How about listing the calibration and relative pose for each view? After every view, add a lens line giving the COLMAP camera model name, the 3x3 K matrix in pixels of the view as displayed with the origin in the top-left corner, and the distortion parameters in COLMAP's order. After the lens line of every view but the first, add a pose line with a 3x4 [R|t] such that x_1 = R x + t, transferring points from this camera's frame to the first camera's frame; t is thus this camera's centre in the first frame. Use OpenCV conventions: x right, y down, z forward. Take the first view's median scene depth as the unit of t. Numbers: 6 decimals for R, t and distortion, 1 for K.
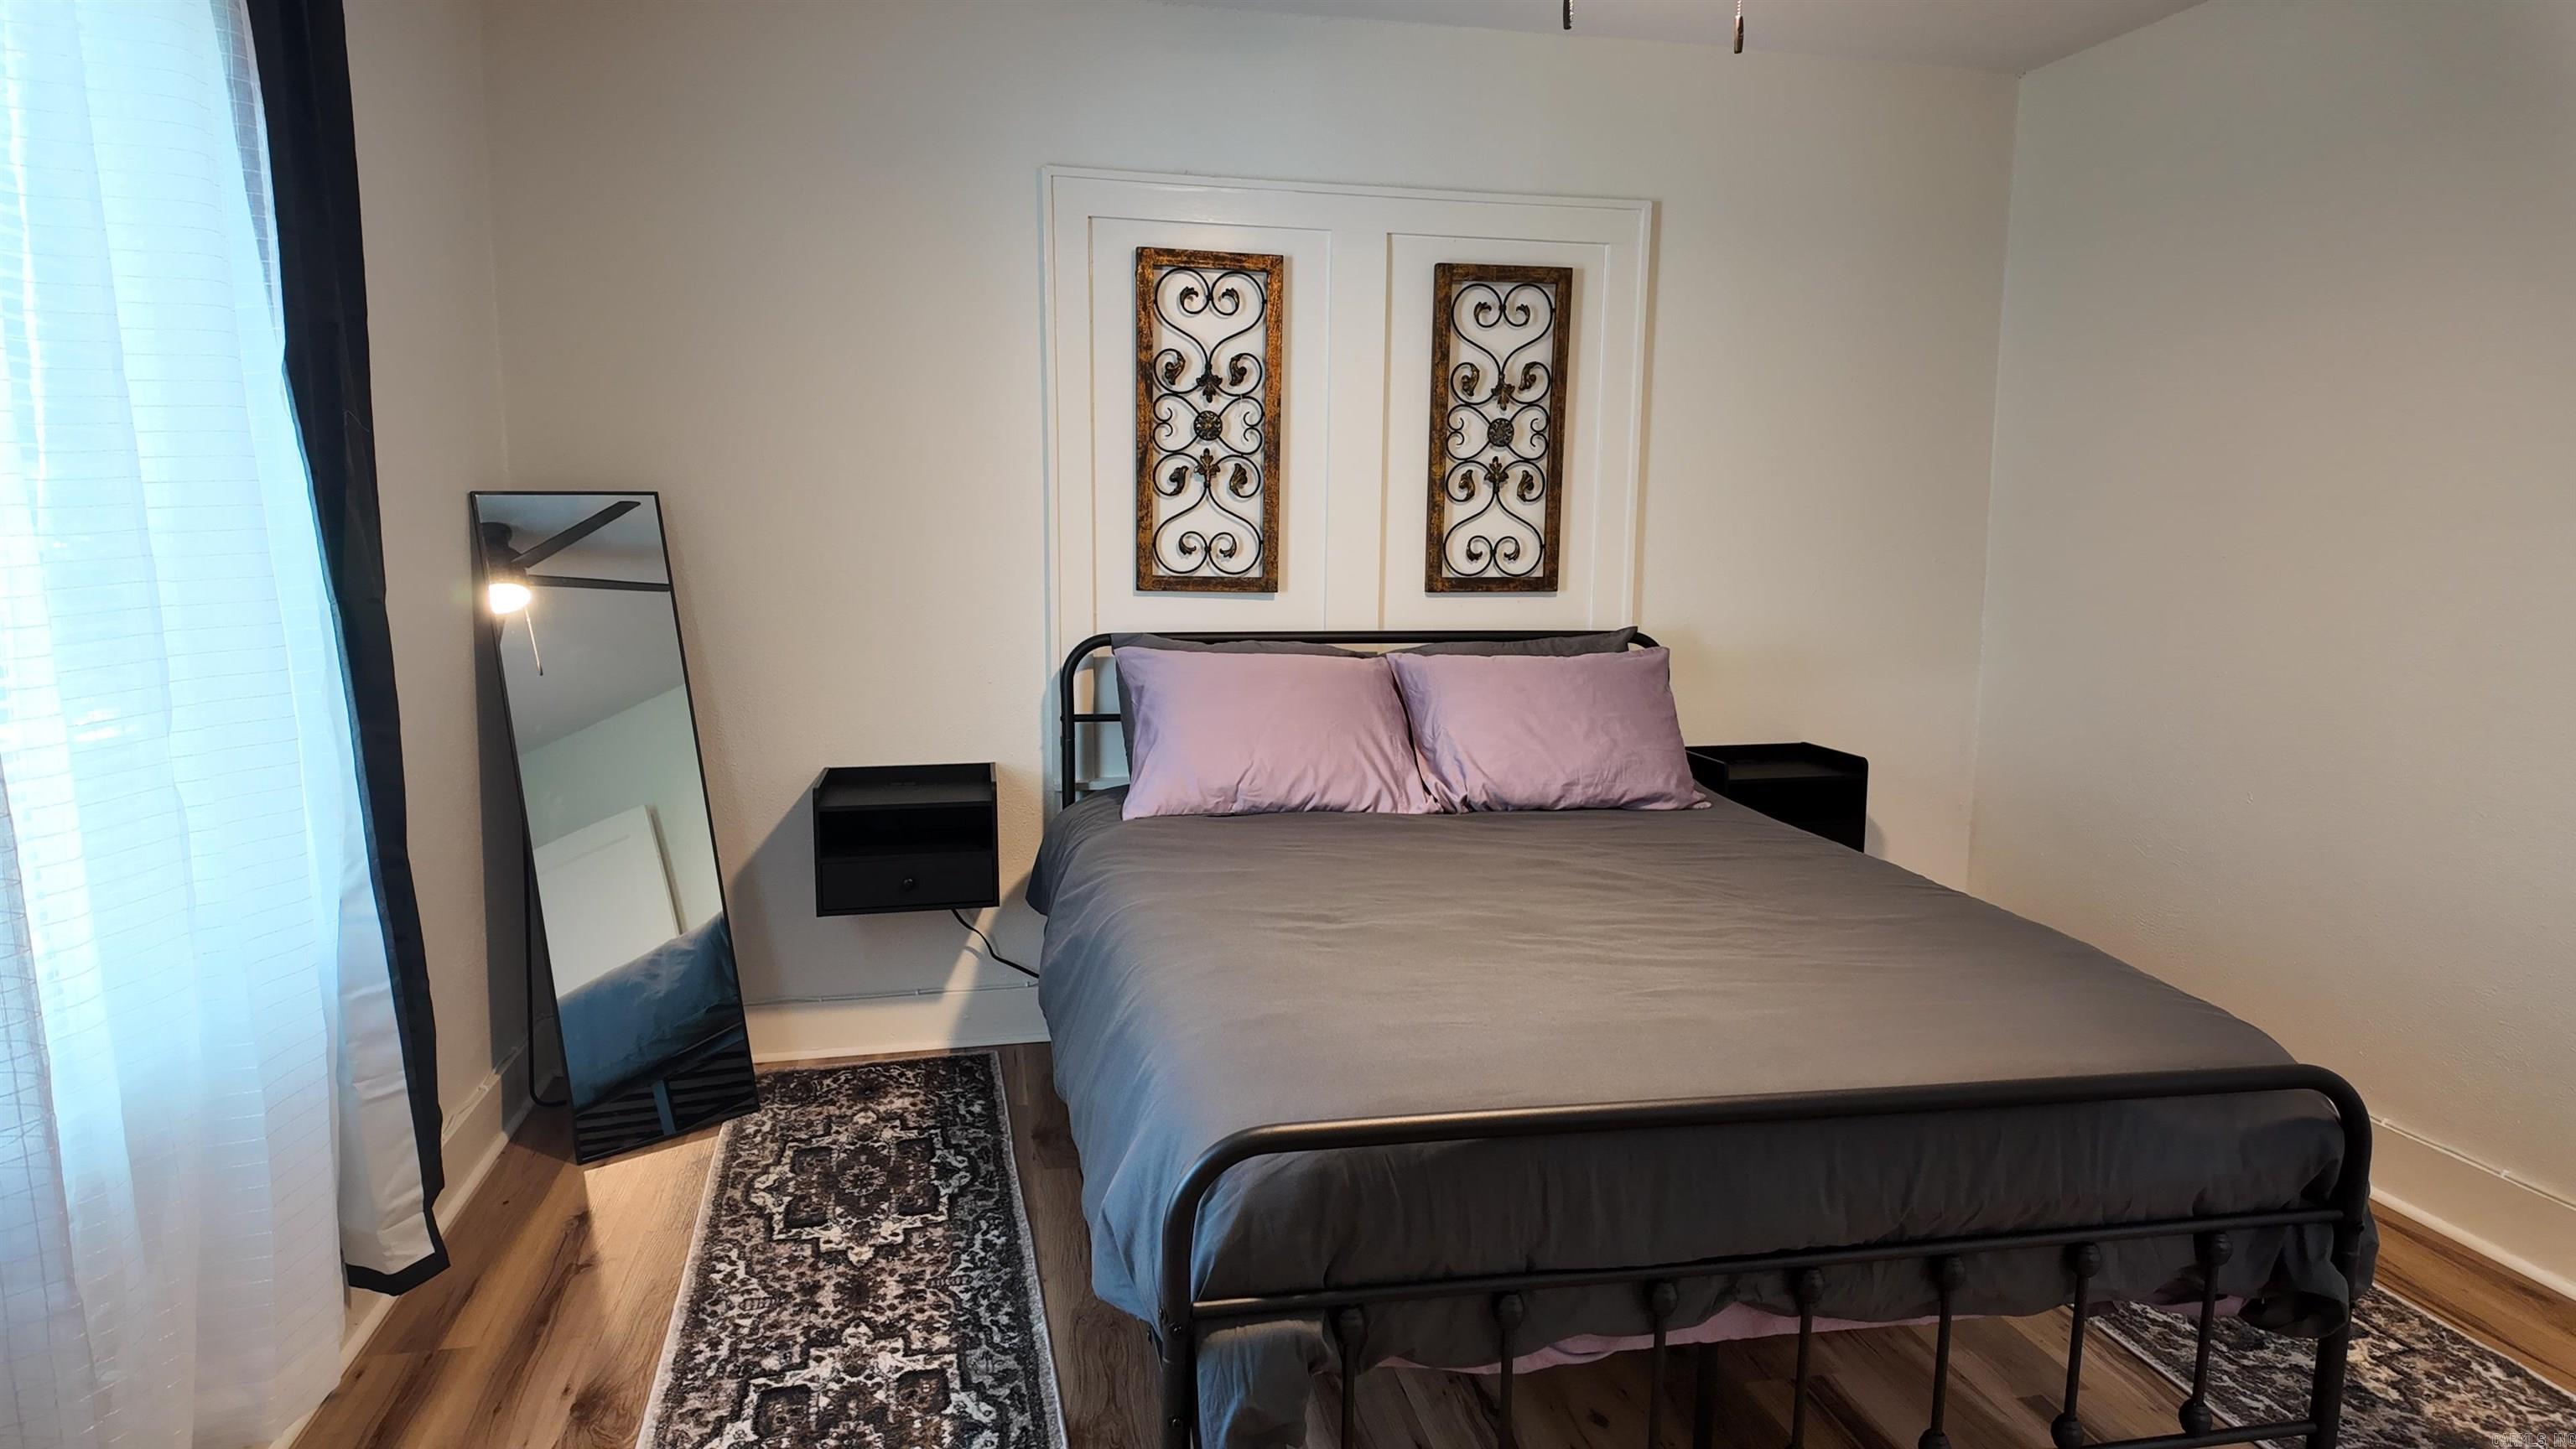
lens RADIAL K [[1551.9, 0, 1283.6], [0, 1551.9, 712.0], [0, 0, 1]] dist [0.086149, -0.061409]
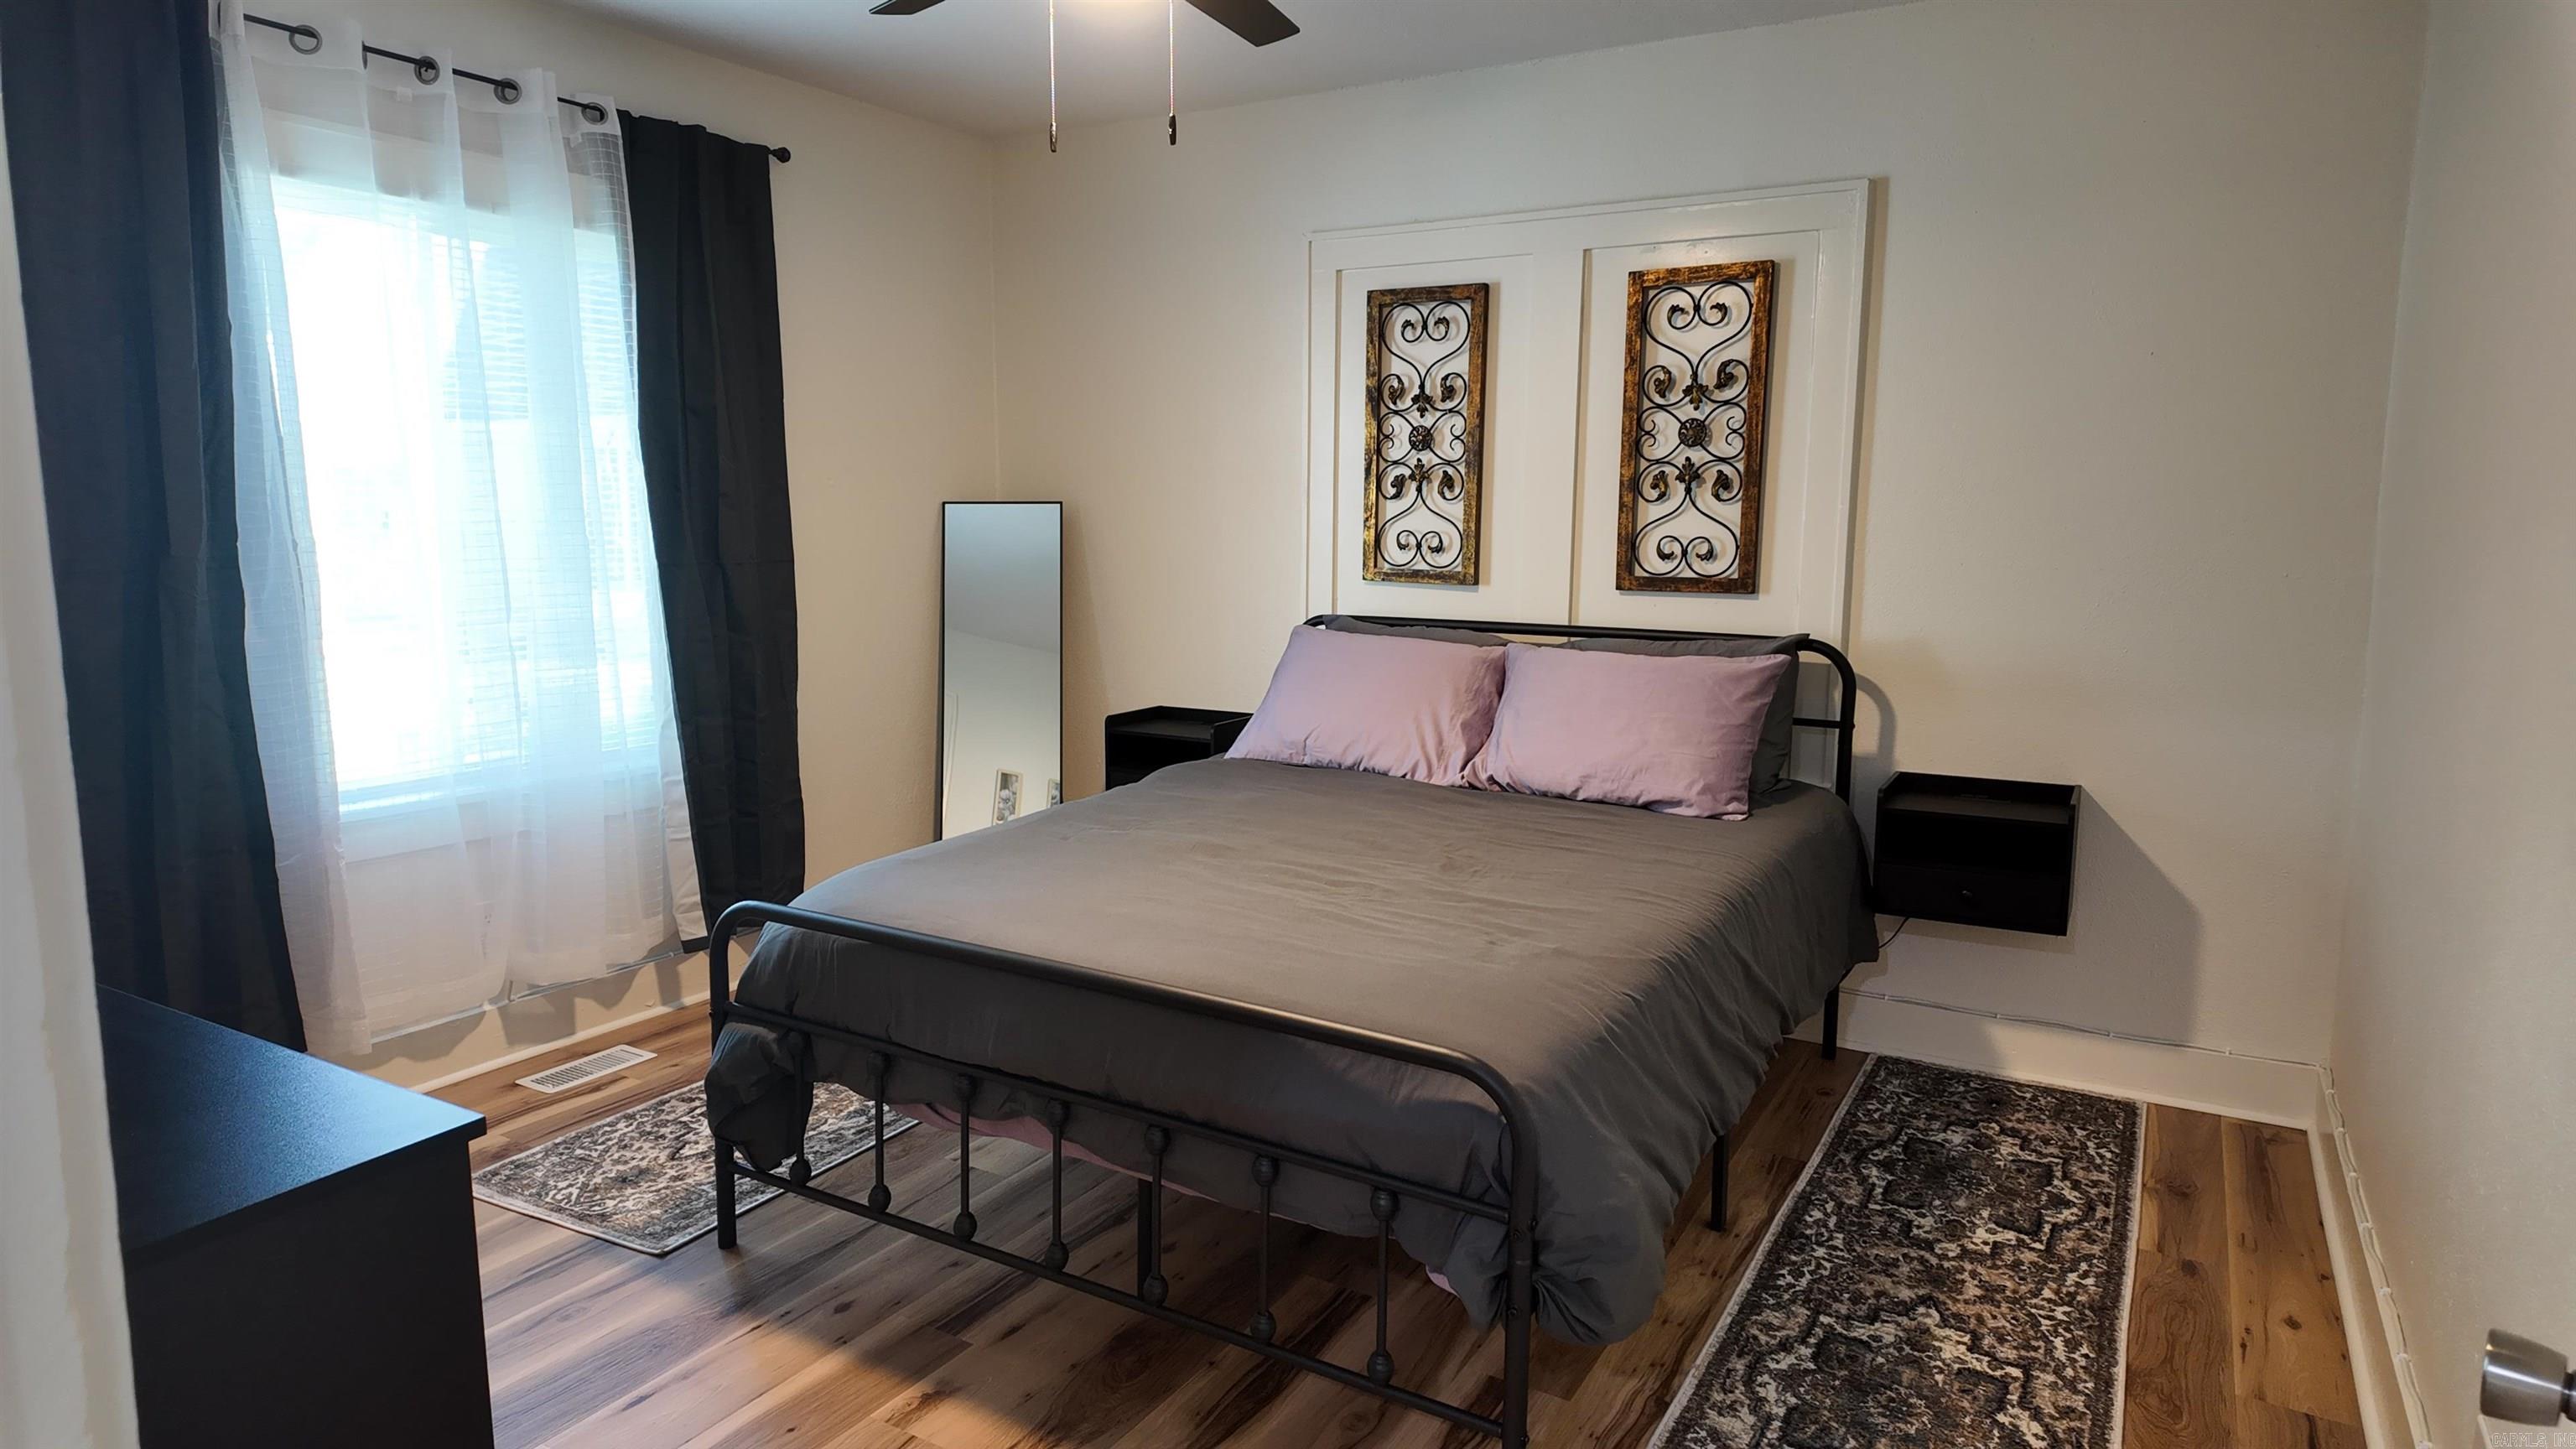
lens RADIAL K [[1467.1, 0, 1334.8], [0, 1467.1, 733.0], [0, 0, 1]] dist [0.000035, -0.000627]
pose [[0.734433, 0.094377, -0.672087, 0.629414], [-0.086923, 0.995209, 0.044764, -0.009855], [0.673092, 0.025544, 0.739118, 0.156373]]
